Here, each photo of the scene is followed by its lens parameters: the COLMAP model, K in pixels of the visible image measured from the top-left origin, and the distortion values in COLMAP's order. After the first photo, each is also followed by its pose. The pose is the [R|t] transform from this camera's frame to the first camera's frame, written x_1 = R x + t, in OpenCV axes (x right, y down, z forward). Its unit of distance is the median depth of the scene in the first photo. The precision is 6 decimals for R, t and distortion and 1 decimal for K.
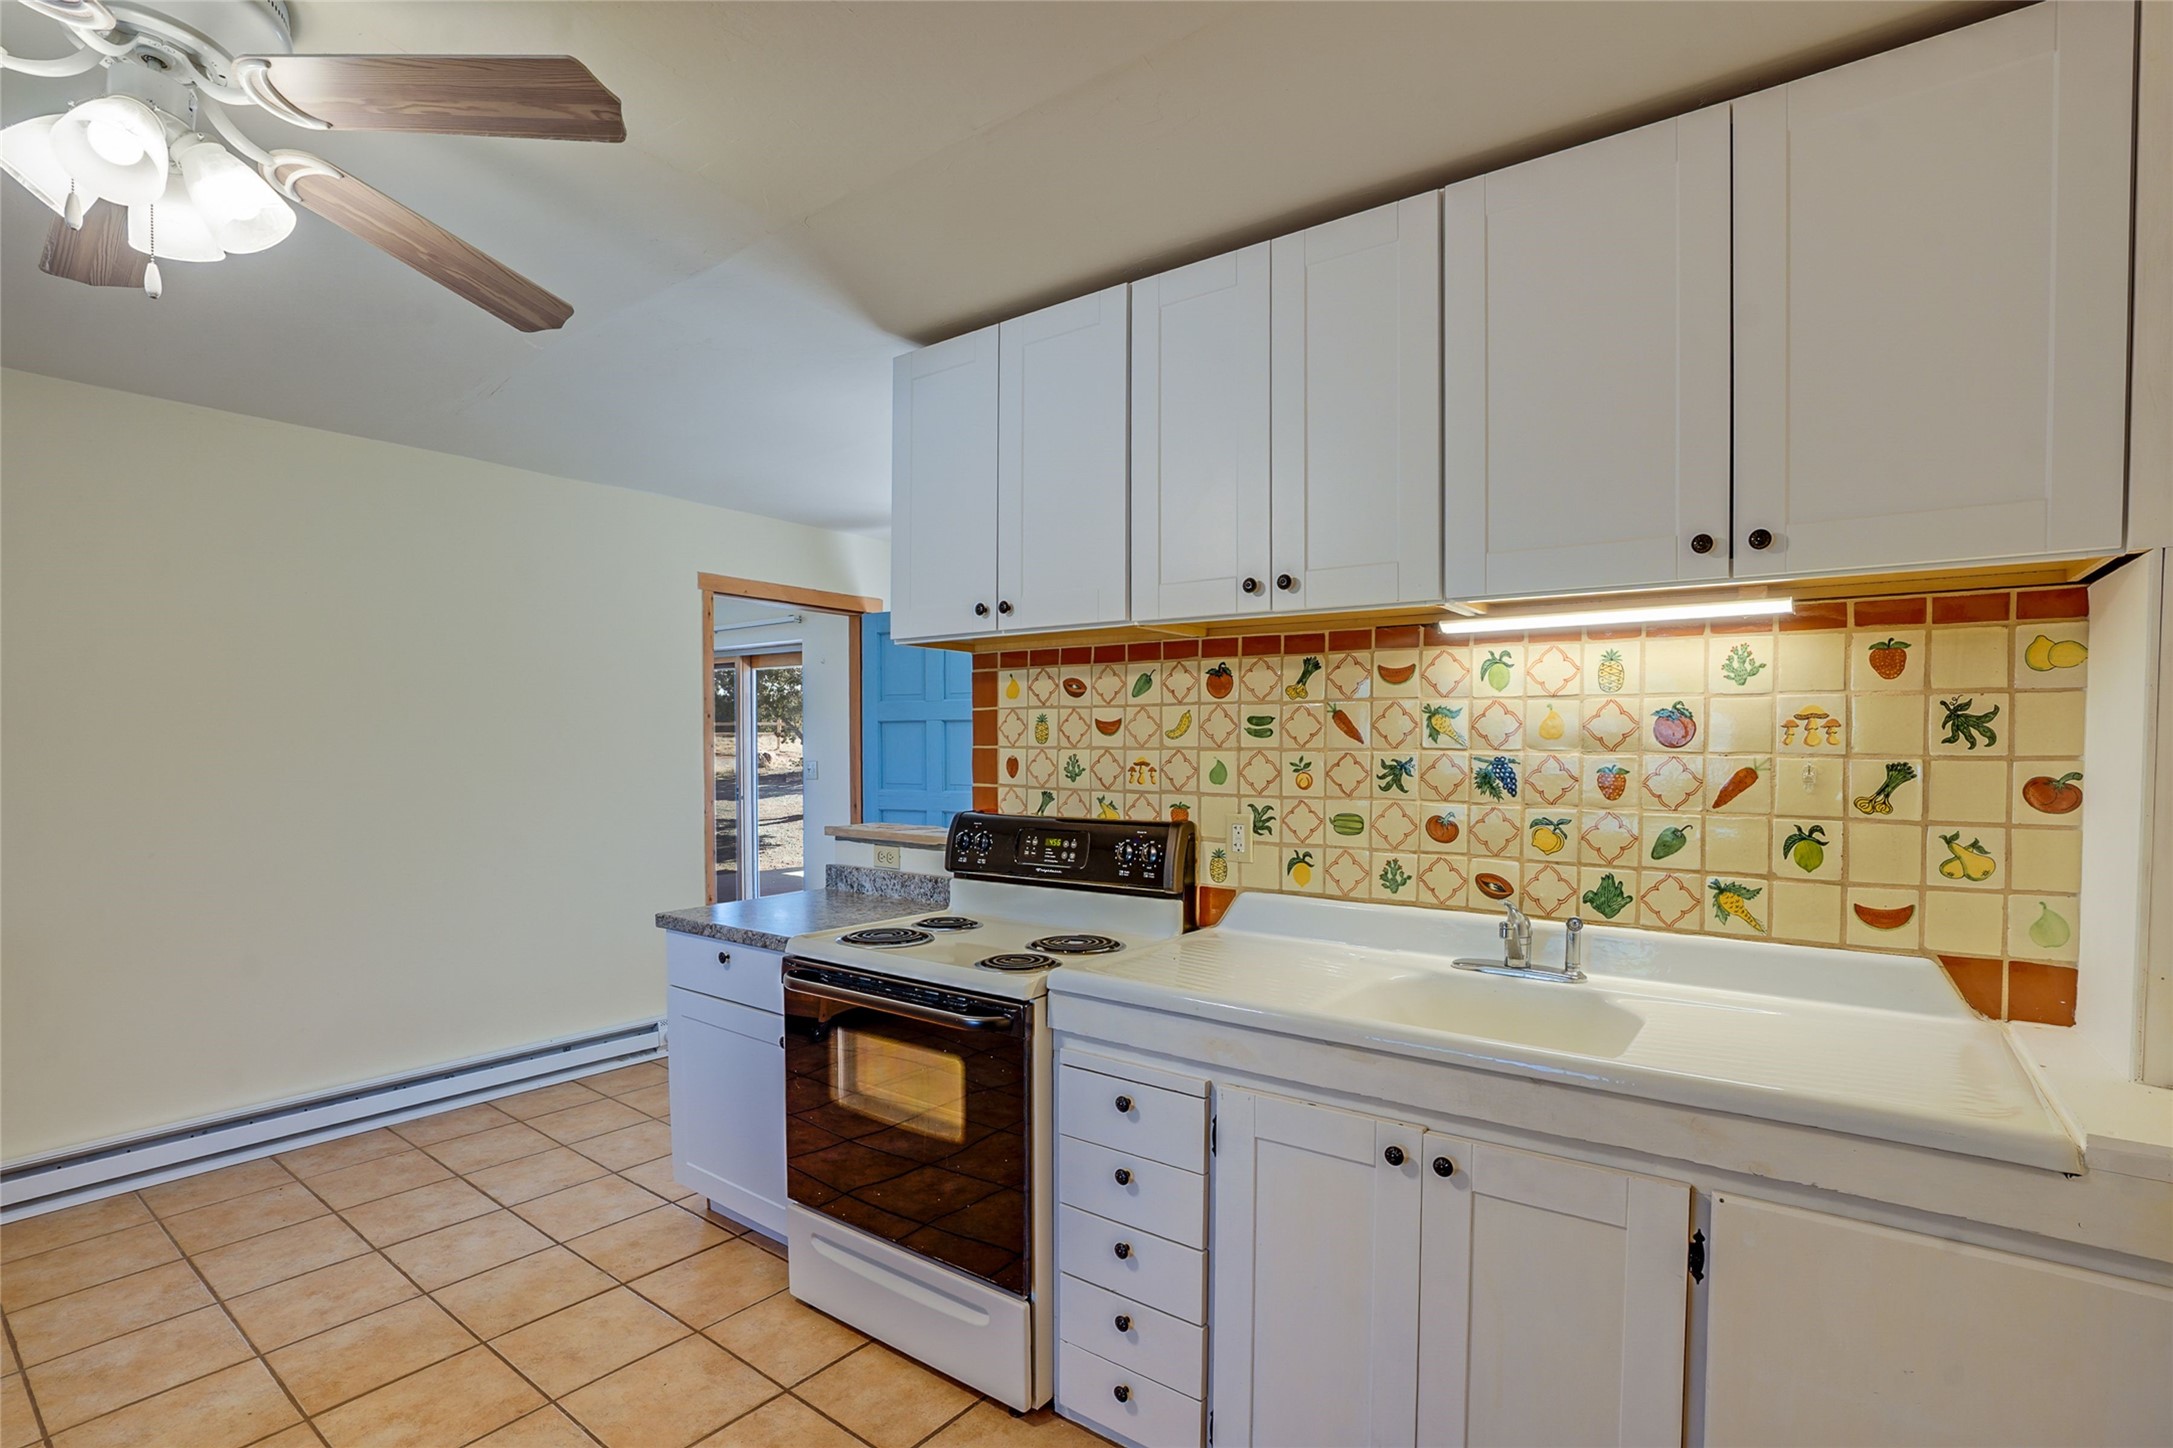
lens RADIAL K [[1058.3, 0, 1083.9], [0, 1058.3, 773.3], [0, 0, 1]] dist [-0.059965, 0.000485]
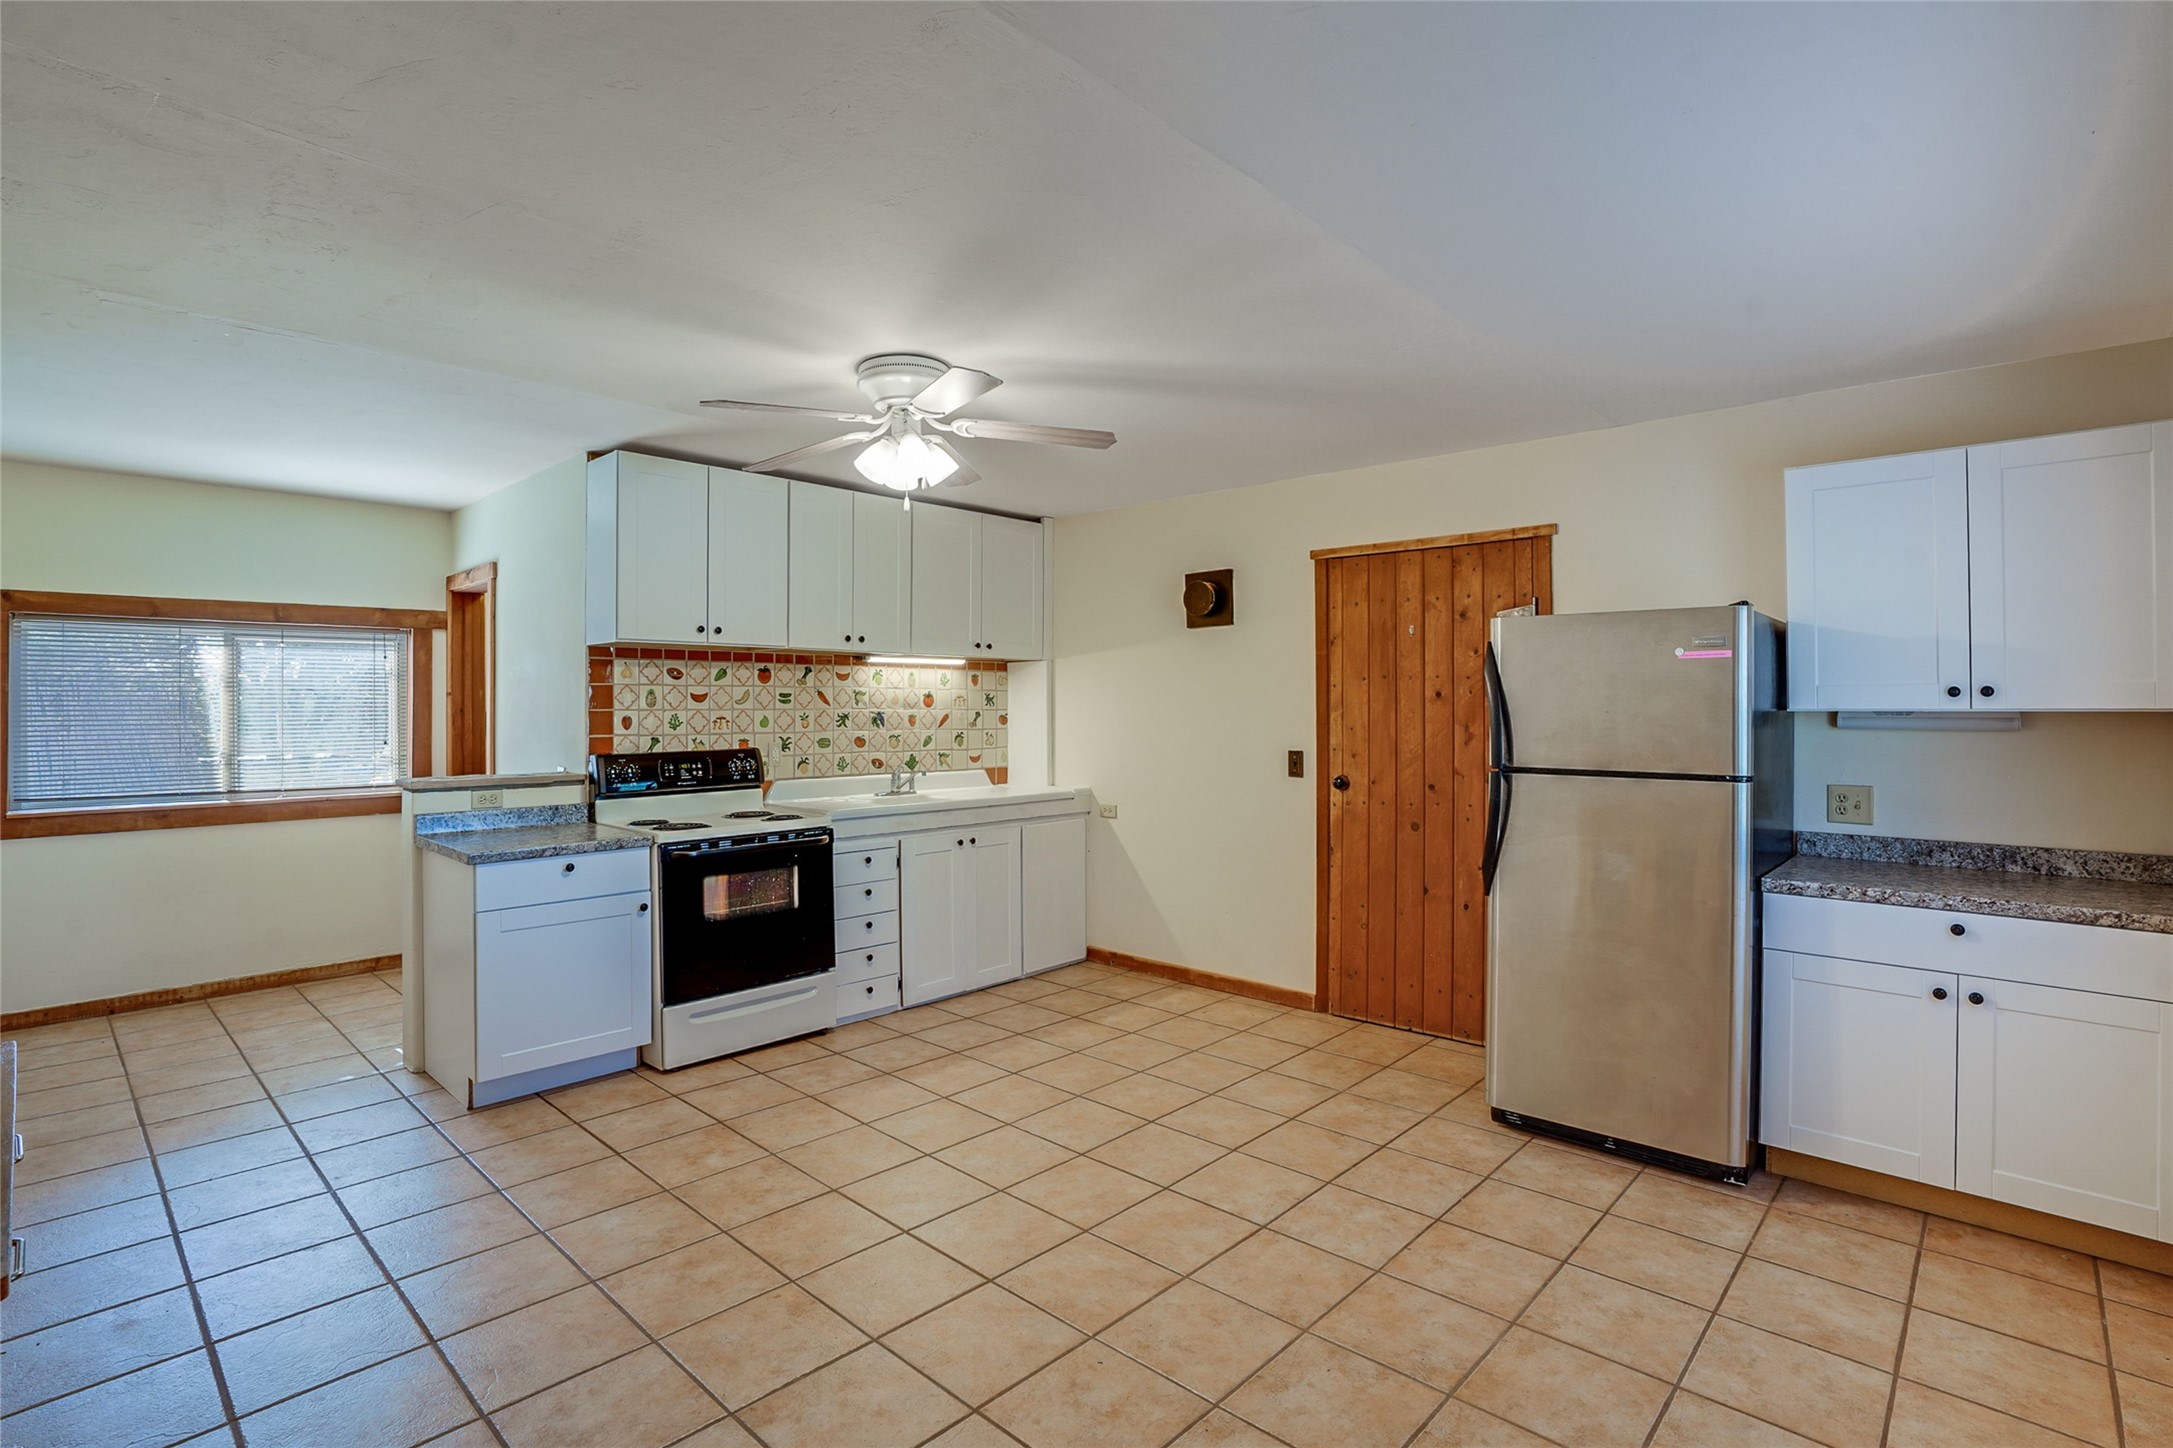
lens RADIAL K [[999.1, 0, 1086.5], [0, 999.1, 724.0], [0, 0, 1]] dist [-0.073366, 0.027540]
pose [[0.096831, -0.017383, 0.995149, -1.717494], [0.033640, 0.999333, 0.014183, -0.002401], [-0.994732, 0.032103, 0.097351, 0.240917]]
